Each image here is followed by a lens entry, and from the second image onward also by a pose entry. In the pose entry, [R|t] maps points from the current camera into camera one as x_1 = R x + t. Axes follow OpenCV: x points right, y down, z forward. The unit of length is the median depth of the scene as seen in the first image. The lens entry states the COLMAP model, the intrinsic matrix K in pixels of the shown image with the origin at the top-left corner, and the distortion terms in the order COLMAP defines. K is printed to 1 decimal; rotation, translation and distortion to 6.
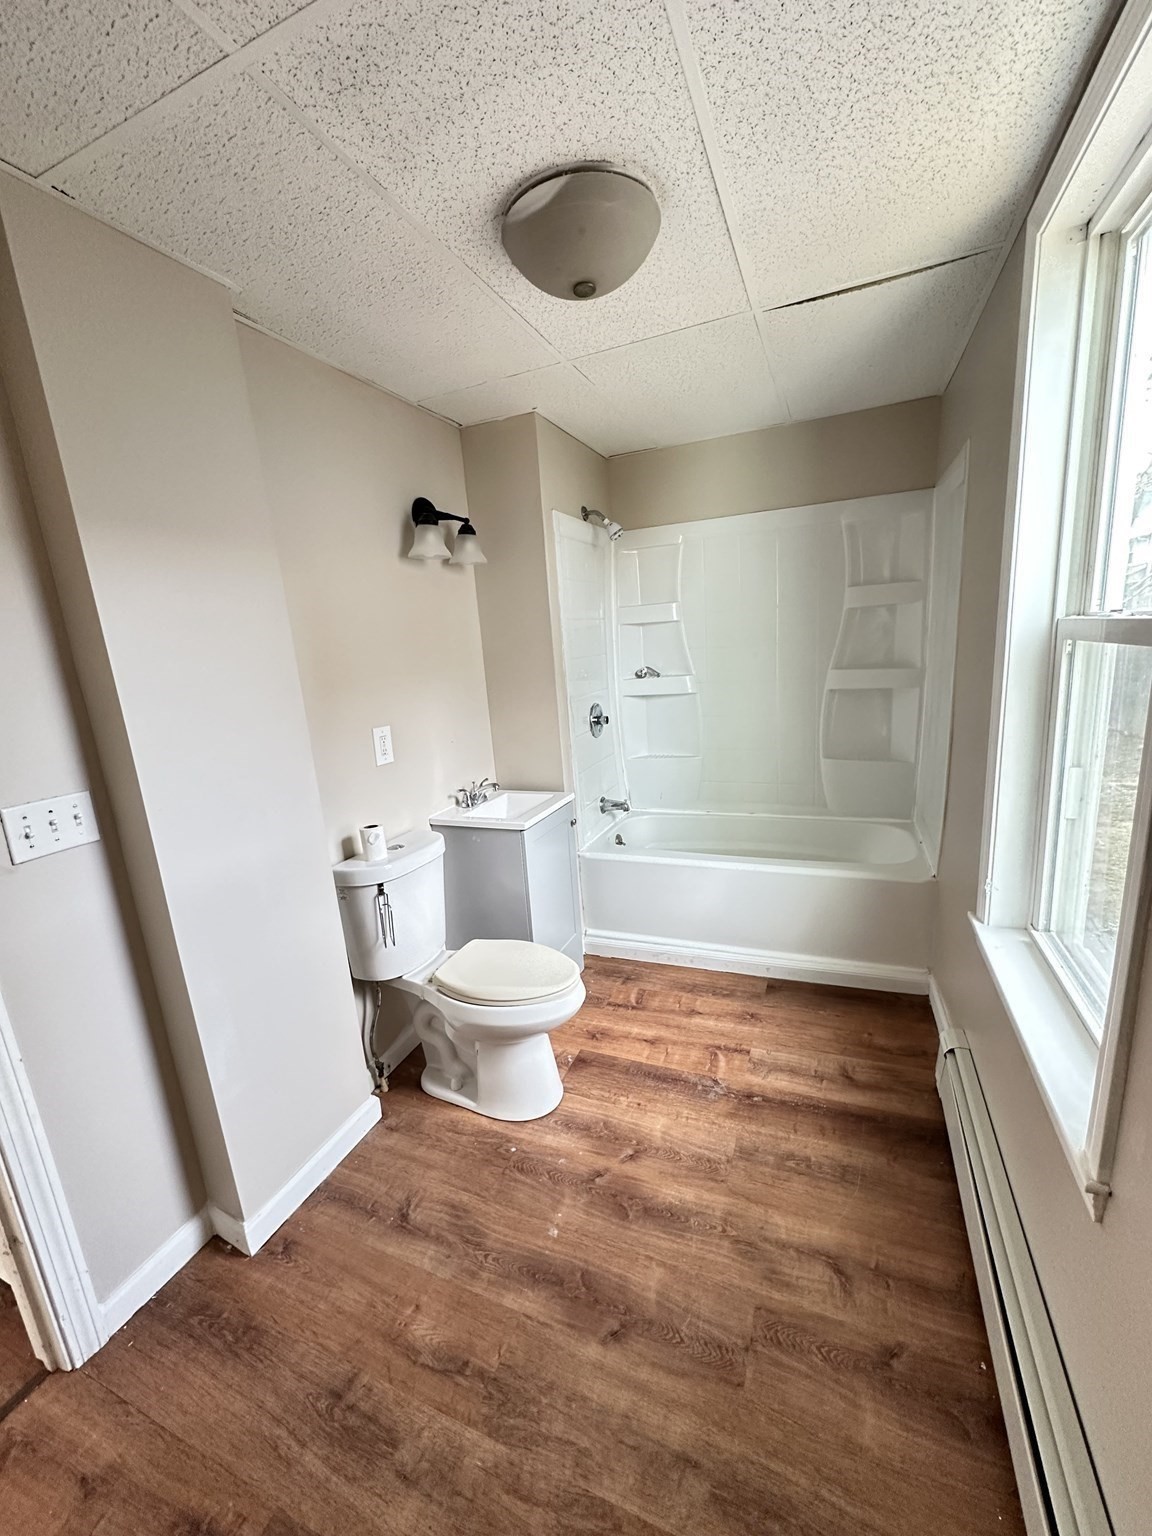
lens RADIAL K [[611.2, 0, 576.0], [0, 611.2, 768.0], [0, 0, 1]] dist [-0.002528, 0.000758]
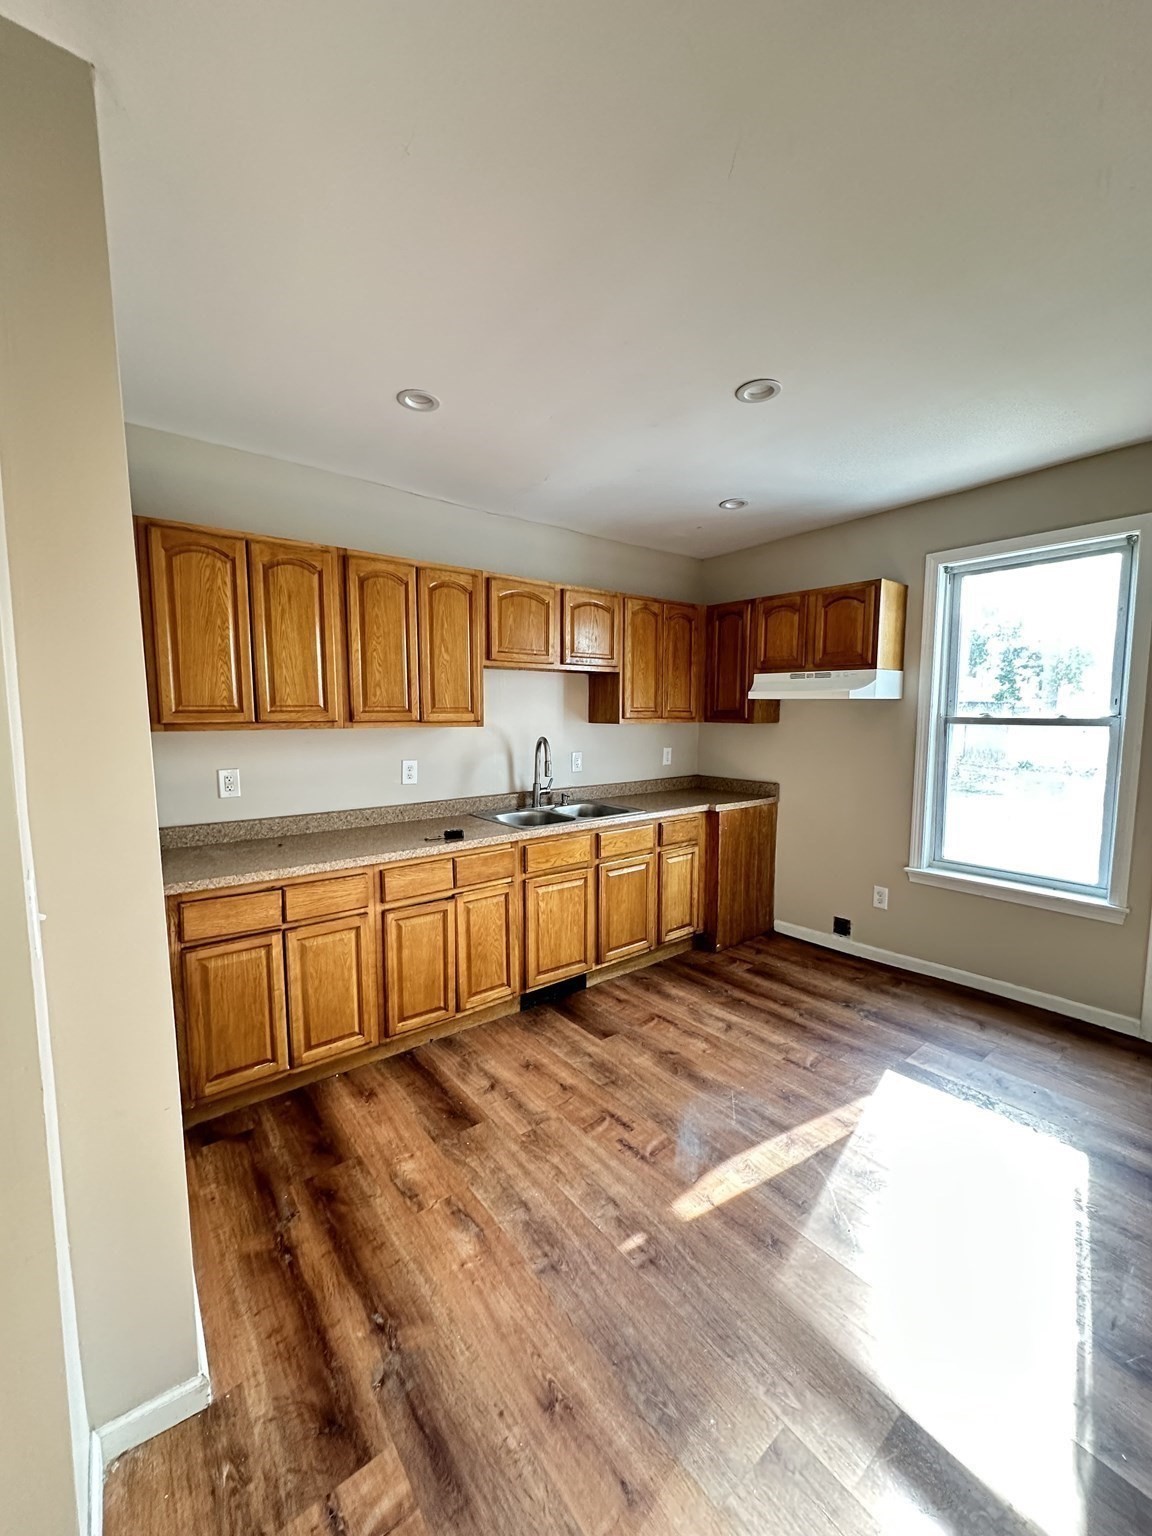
lens RADIAL K [[611.2, 0, 576.0], [0, 611.2, 768.0], [0, 0, 1]] dist [-0.002528, 0.000758]
pose [[-0.871922, 0.030957, 0.488665, -1.195082], [0.166662, 0.957172, 0.236738, -0.307889], [-0.460408, 0.287859, -0.839739, 1.917241]]
